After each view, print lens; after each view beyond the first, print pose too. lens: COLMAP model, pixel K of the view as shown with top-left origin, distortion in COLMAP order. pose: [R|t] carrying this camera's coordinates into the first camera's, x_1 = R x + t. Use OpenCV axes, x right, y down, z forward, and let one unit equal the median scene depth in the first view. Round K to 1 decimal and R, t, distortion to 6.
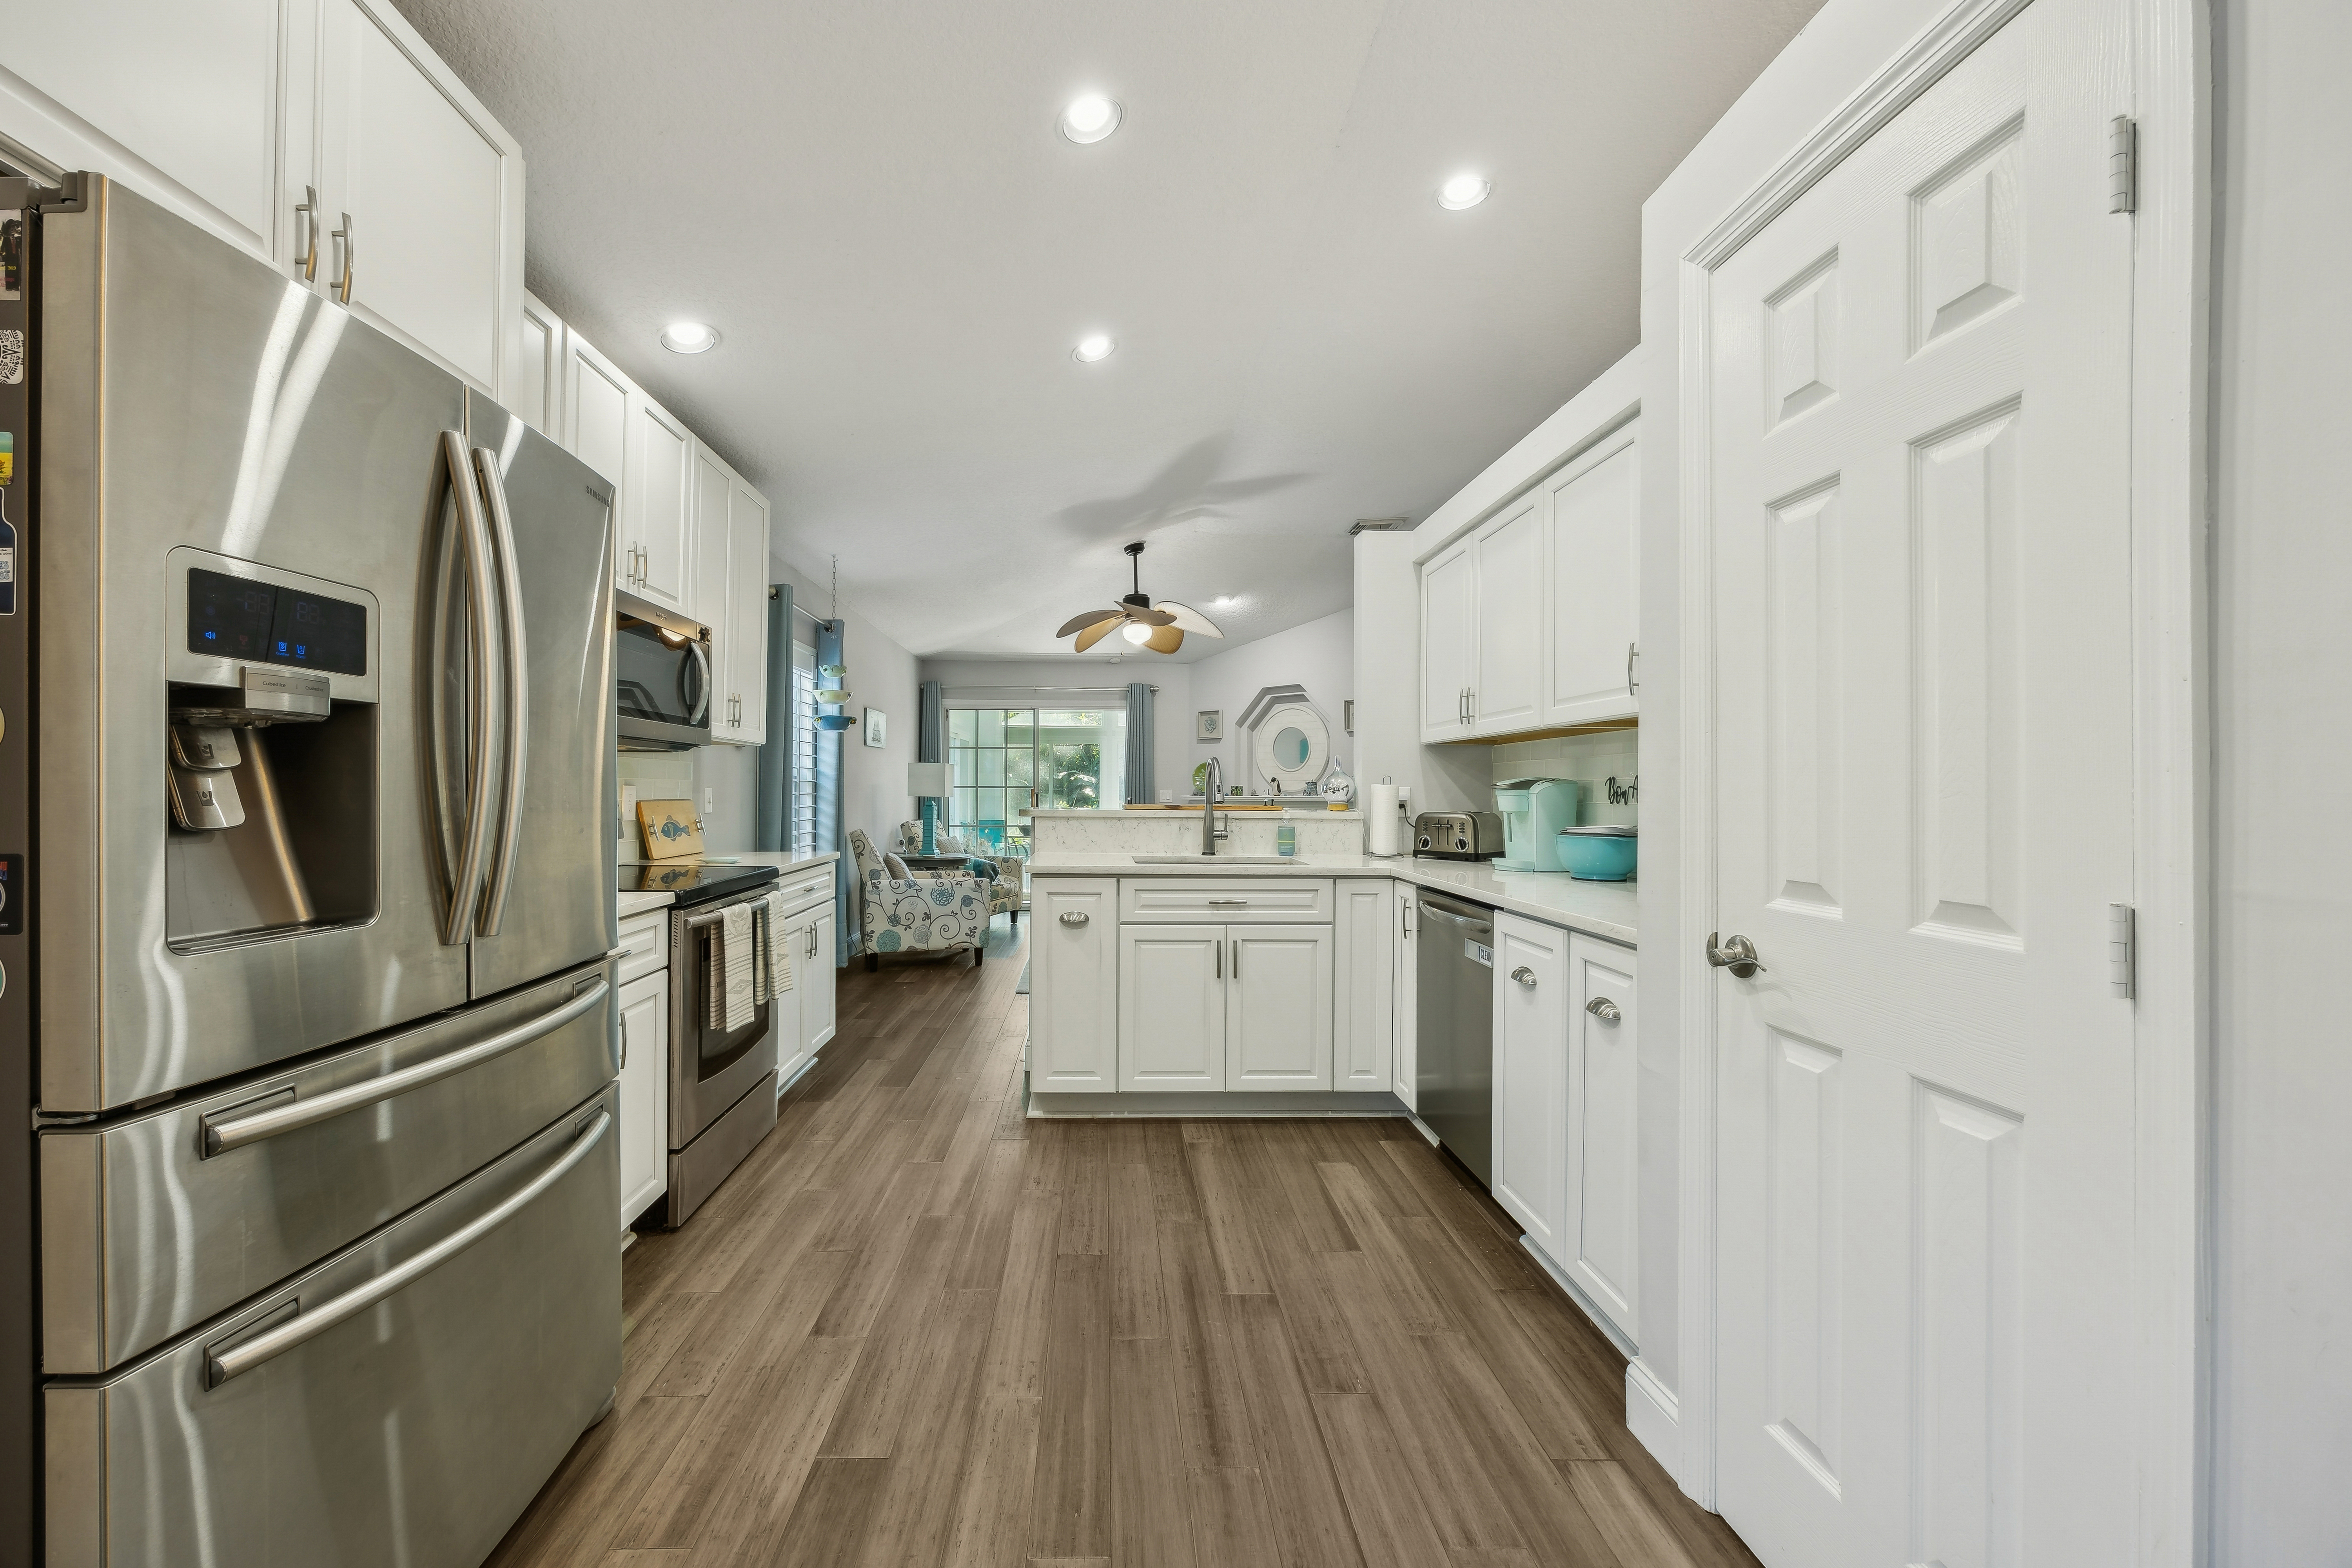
lens RADIAL K [[906.8, 0, 1123.9], [0, 906.8, 793.8], [0, 0, 1]] dist [-0.001334, -0.000083]
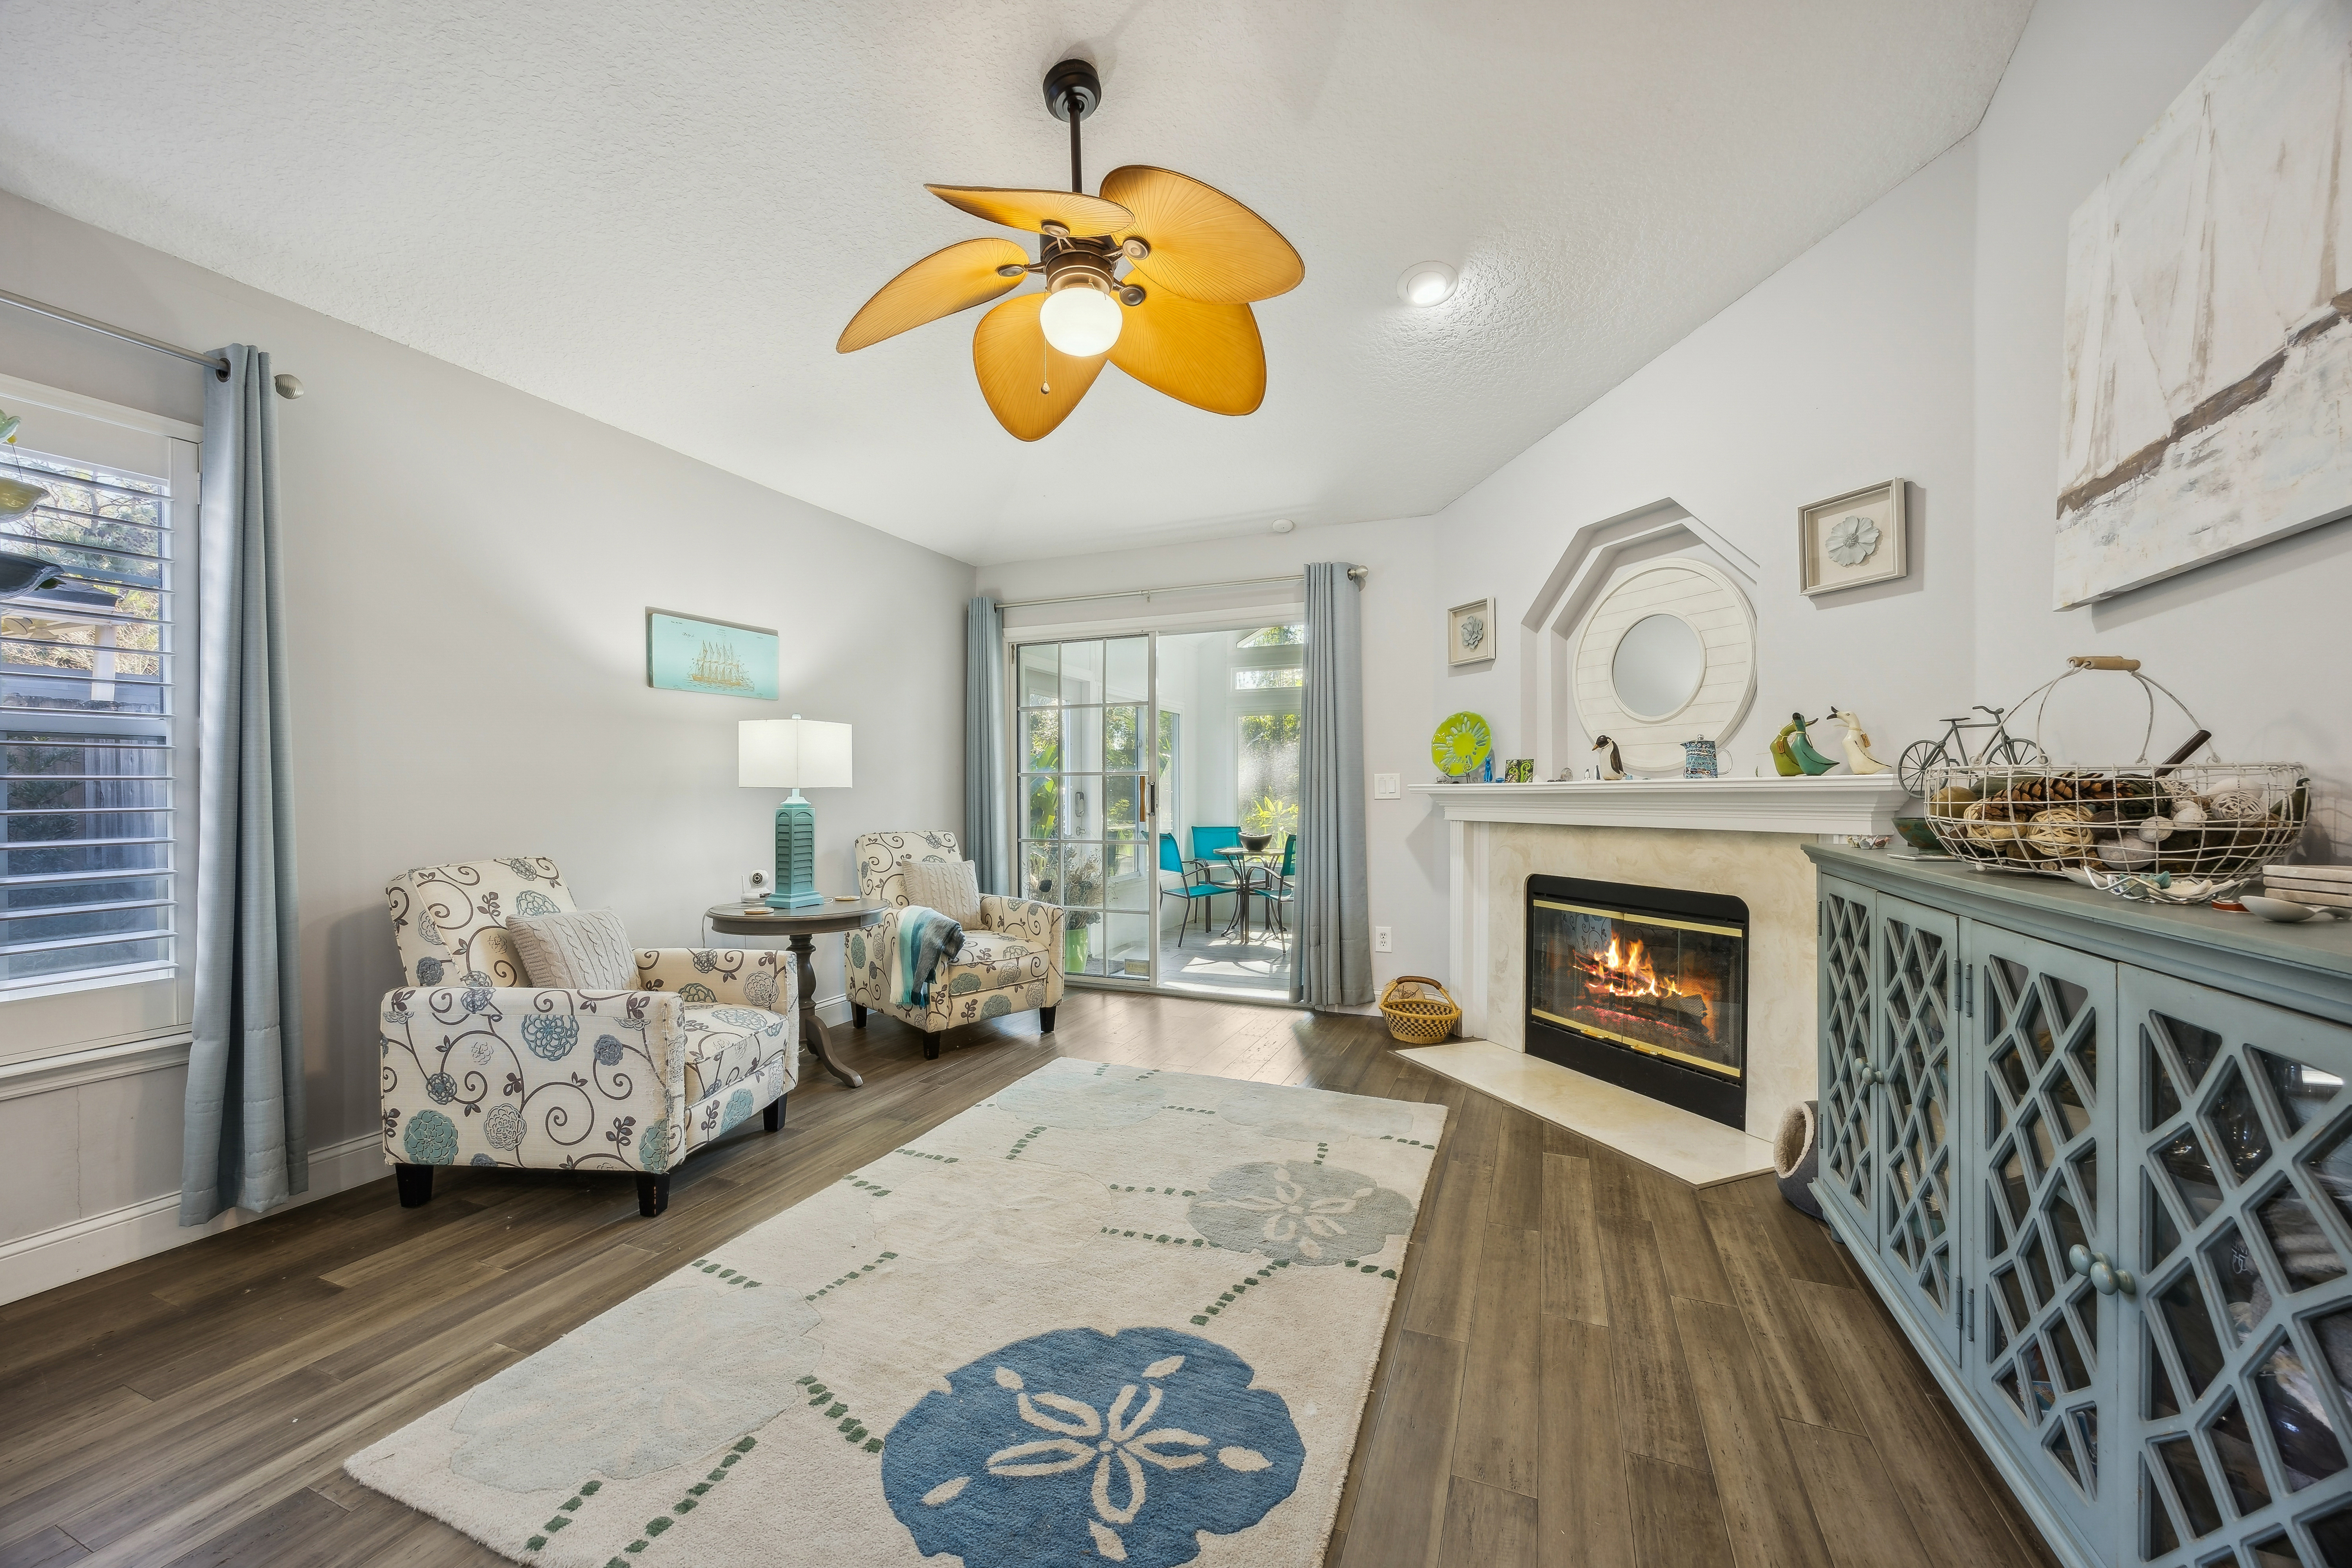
lens RADIAL K [[895.8, 0, 1176.0], [0, 895.8, 784.0], [0, 0, 1]] dist [-0.000037, 0.000388]
pose [[0.915146, -0.012659, -0.402924, 0.410873], [0.008186, 0.999884, -0.012821, 0.021199], [0.403039, 0.008435, 0.915144, 1.485321]]
